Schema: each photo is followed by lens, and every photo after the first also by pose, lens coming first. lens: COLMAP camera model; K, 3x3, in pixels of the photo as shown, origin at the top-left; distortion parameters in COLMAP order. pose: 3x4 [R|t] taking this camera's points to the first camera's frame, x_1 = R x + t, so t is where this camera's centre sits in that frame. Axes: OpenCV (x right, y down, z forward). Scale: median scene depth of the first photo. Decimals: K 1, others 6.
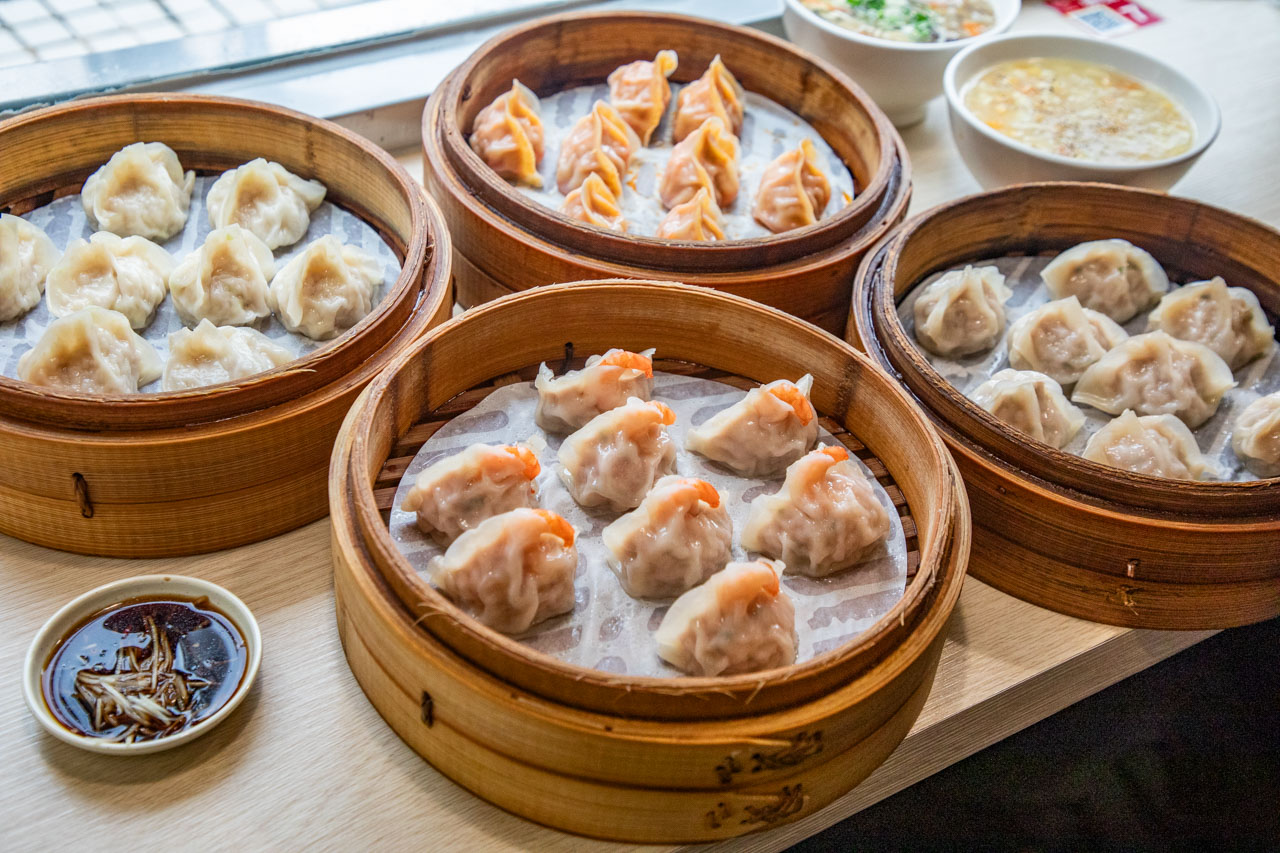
lens RADIAL K [[1822.5, 0, 638.9], [0, 1822.5, 426.3], [0, 0, 1]] dist [0.216798, 0.000000]
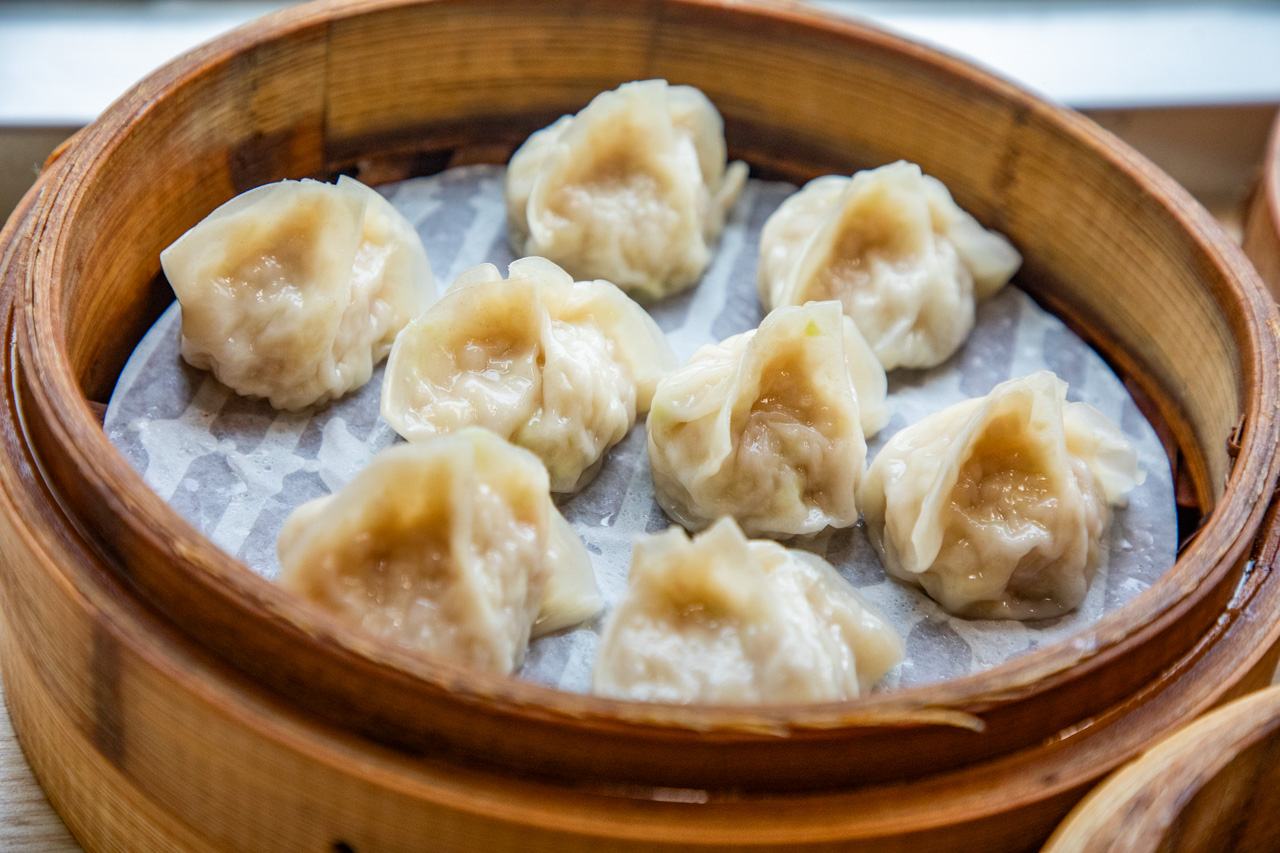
lens RADIAL K [[2657.9, 0, 637.7], [0, 2657.9, 429.8], [0, 0, 1]] dist [0.325012, 0.000000]
pose [[0.953967, 0.222526, -0.201068, -0.130537], [-0.235623, 0.970874, -0.043426, -0.043636], [0.185548, 0.088804, 0.978614, 0.393780]]
